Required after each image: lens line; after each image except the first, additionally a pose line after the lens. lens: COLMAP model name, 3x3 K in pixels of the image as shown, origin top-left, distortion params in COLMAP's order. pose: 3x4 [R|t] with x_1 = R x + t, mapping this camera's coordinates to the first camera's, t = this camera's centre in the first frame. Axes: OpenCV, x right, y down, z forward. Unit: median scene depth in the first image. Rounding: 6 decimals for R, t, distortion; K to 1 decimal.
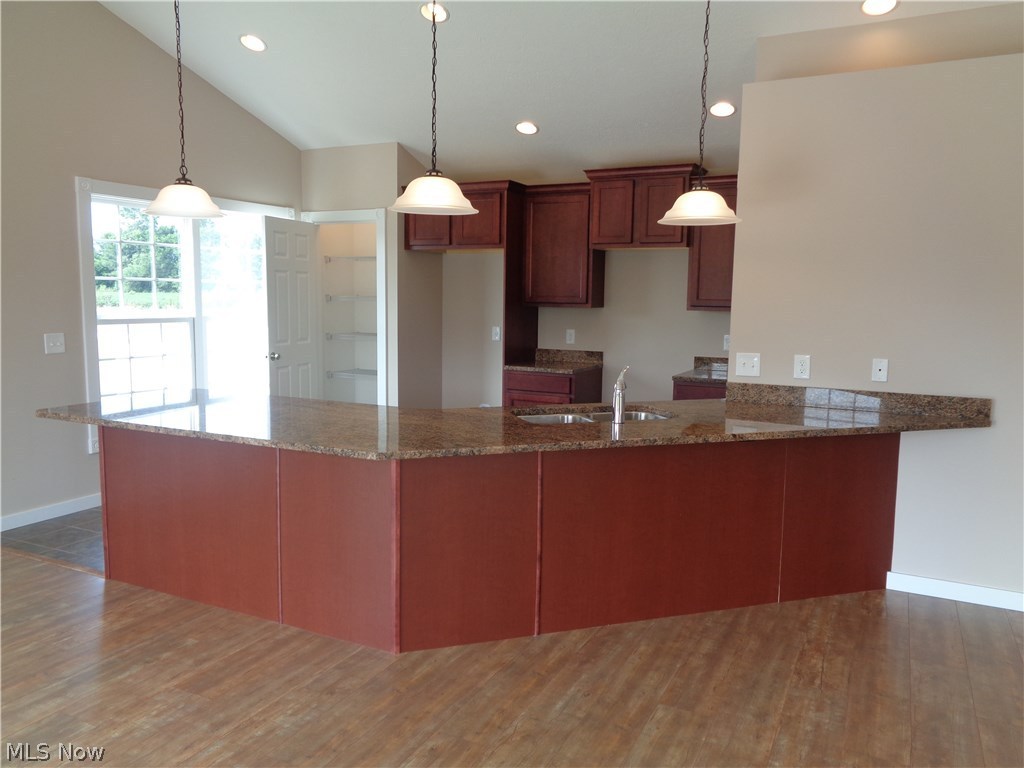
lens RADIAL K [[772.4, 0, 522.5], [0, 772.4, 391.3], [0, 0, 1]] dist [0.002054, 0.010345]
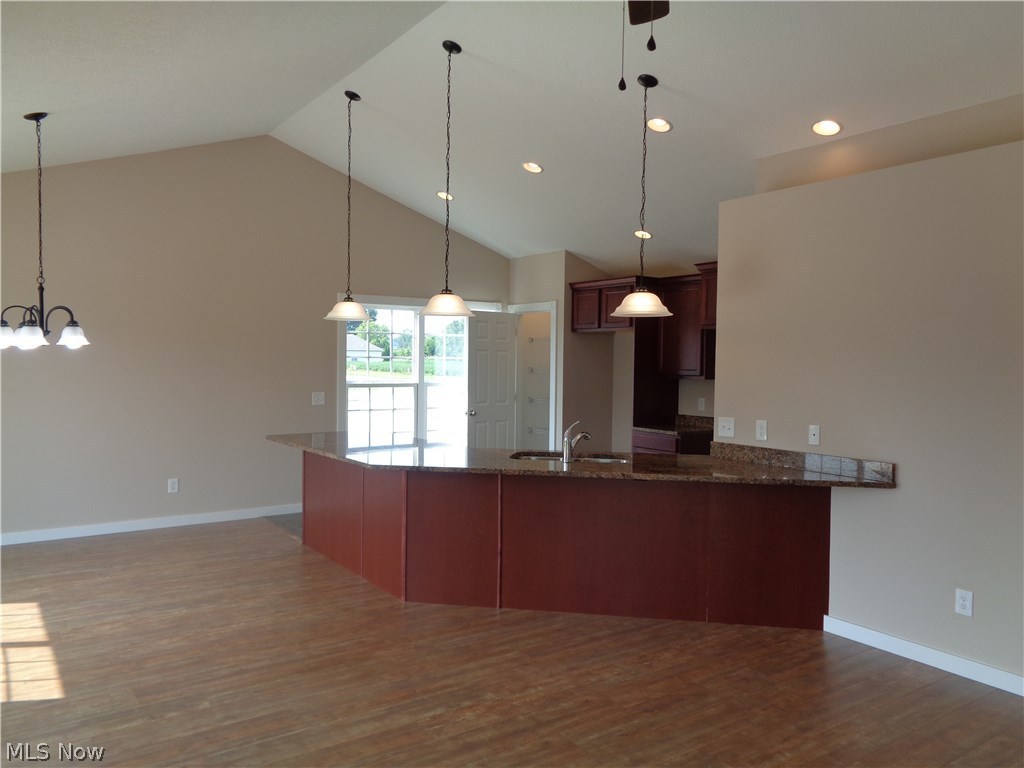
lens RADIAL K [[772.4, 0, 515.5], [0, 772.4, 389.6], [0, 0, 1]] dist [0.002054, 0.010345]
pose [[0.879993, 0.015375, -0.474738, 0.604289], [-0.059378, 0.995197, -0.077834, 0.021192], [0.471261, 0.096682, 0.876679, -0.226034]]
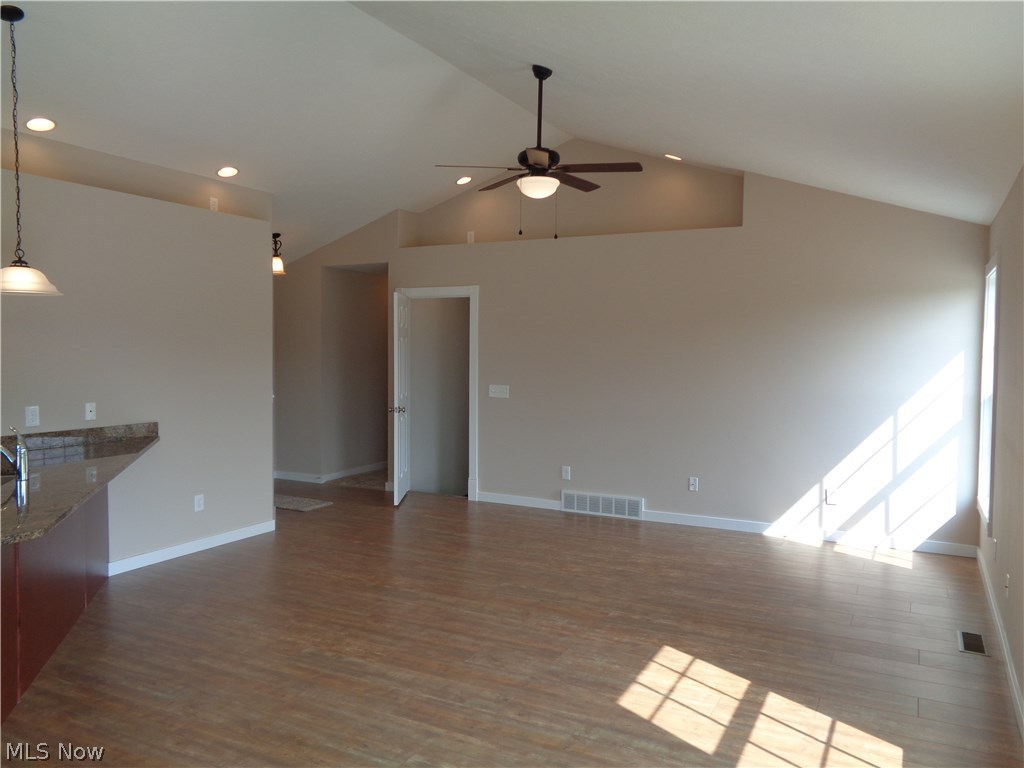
lens RADIAL K [[772.4, 0, 520.3], [0, 772.4, 383.0], [0, 0, 1]] dist [0.002054, 0.010345]
pose [[0.025110, -0.066863, 0.997446, -0.802014], [0.125526, 0.990075, 0.063209, -0.065263], [-0.991772, 0.123619, 0.033254, 0.226393]]
